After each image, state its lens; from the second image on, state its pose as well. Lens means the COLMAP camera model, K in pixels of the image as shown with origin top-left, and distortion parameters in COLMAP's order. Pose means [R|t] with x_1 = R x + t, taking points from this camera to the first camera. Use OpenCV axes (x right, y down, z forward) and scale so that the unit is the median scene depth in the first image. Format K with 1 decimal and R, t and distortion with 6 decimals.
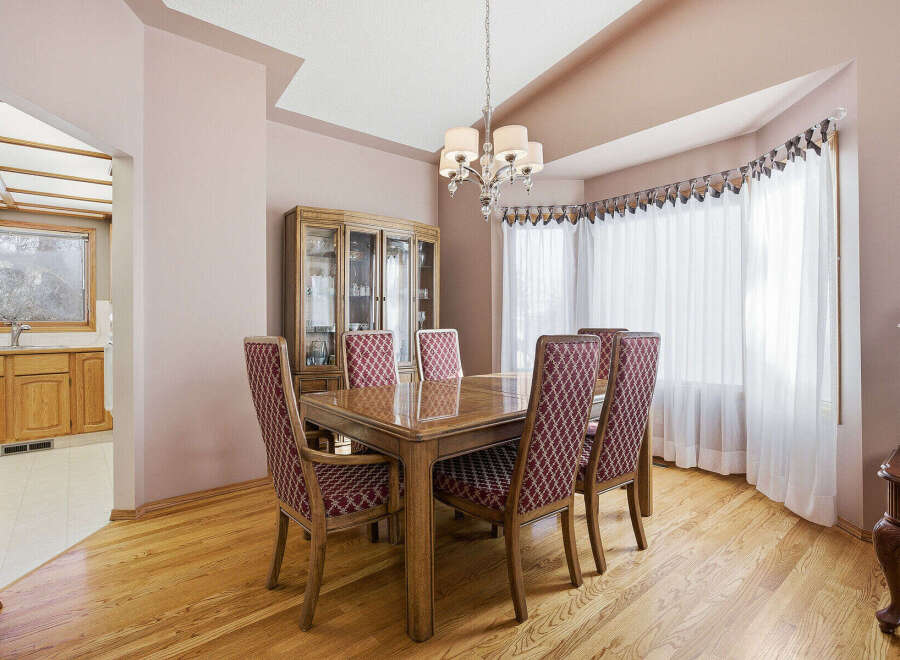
lens RADIAL K [[450.7, 0, 445.2], [0, 450.7, 321.7], [0, 0, 1]] dist [-0.014882, 0.004870]
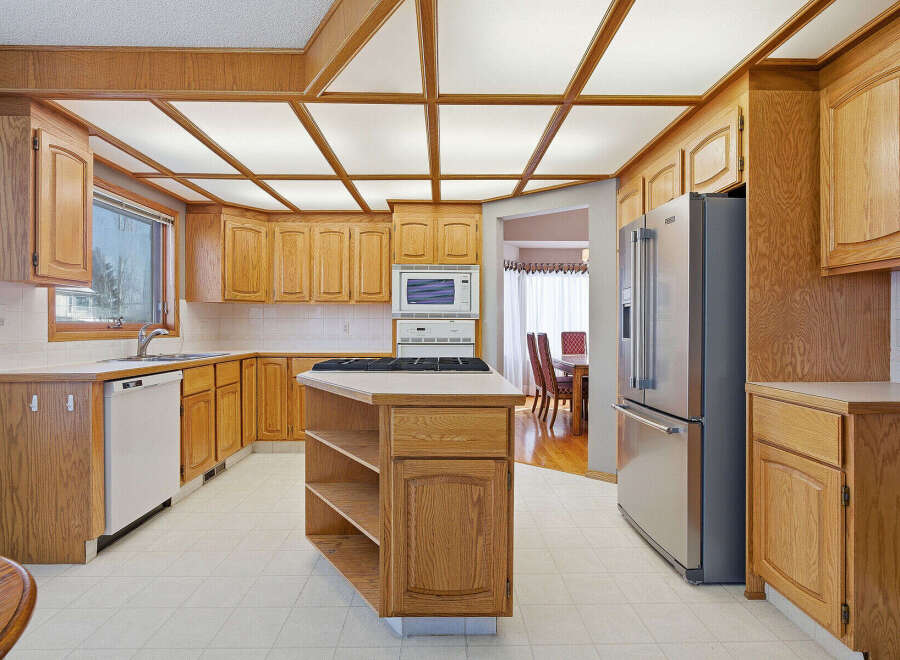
lens RADIAL K [[450.7, 0, 449.7], [0, 450.7, 329.1], [0, 0, 1]] dist [-0.014882, 0.004870]
pose [[0.622951, 0.004139, 0.782250, -1.277231], [-0.005686, 0.999984, -0.000764, 0.005810], [-0.782240, -0.003972, 0.622964, 0.107480]]
